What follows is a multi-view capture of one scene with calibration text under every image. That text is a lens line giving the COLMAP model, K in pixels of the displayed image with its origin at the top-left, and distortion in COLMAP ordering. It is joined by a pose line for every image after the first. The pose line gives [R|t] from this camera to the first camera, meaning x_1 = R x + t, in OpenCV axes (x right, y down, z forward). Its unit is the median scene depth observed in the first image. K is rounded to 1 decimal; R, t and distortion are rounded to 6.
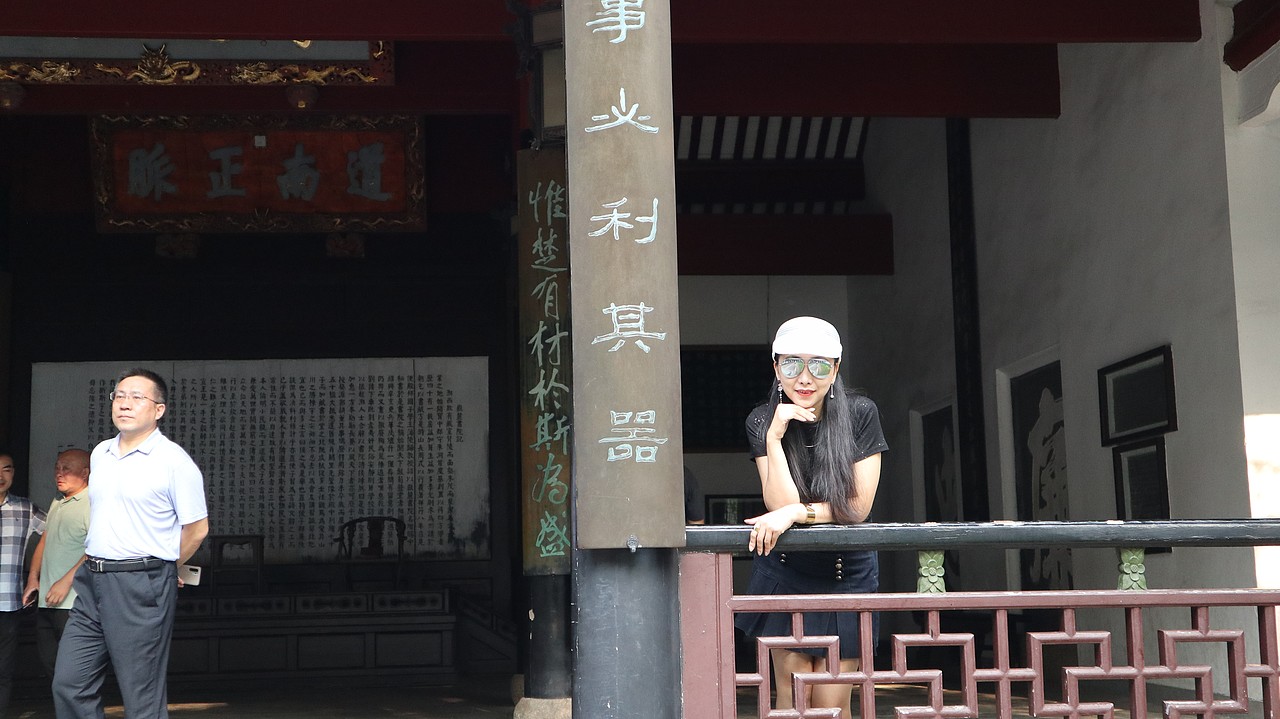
lens RADIAL K [[1665.0, 0, 639.5], [0, 1665.0, 357.8], [0, 0, 1]] dist [0.053590, 0.000000]
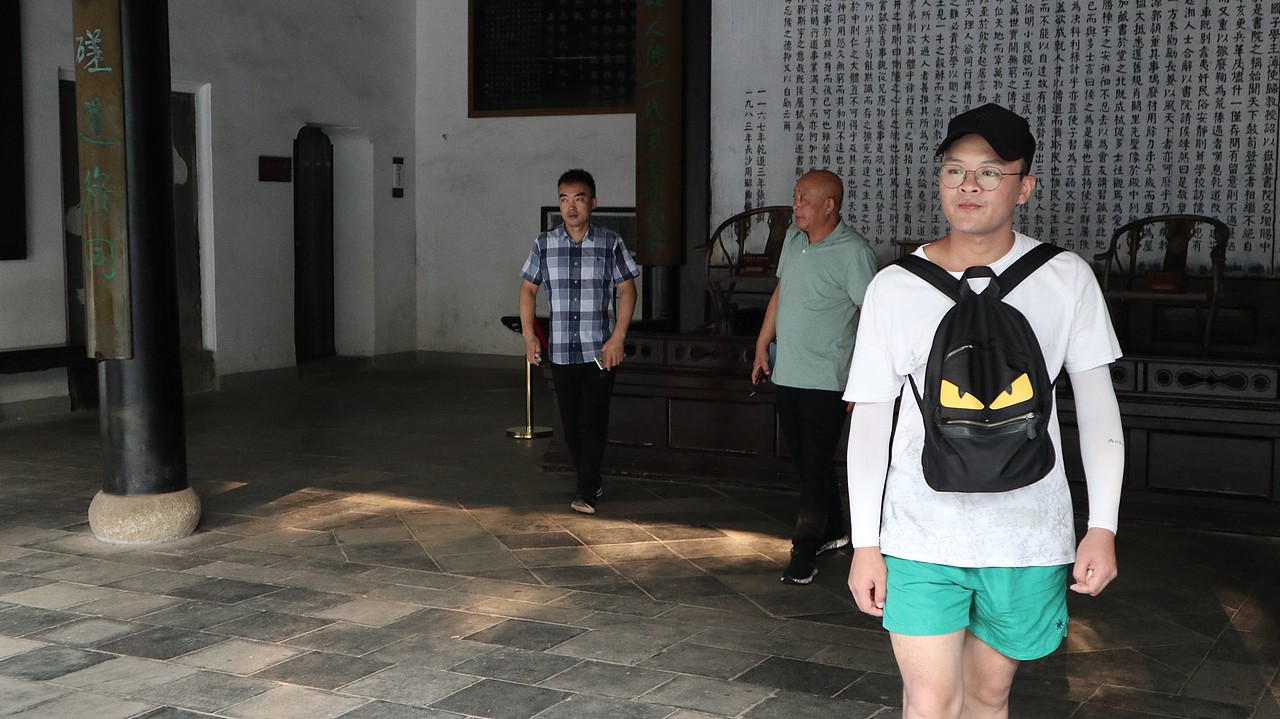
lens RADIAL K [[1665.0, 0, 635.5], [0, 1665.0, 352.6], [0, 0, 1]] dist [0.053590, 0.000000]
pose [[0.847215, 0.073582, -0.526130, -0.007828], [0.043703, 0.977351, 0.207061, 0.012158], [0.529450, -0.198419, 0.824811, 0.369789]]
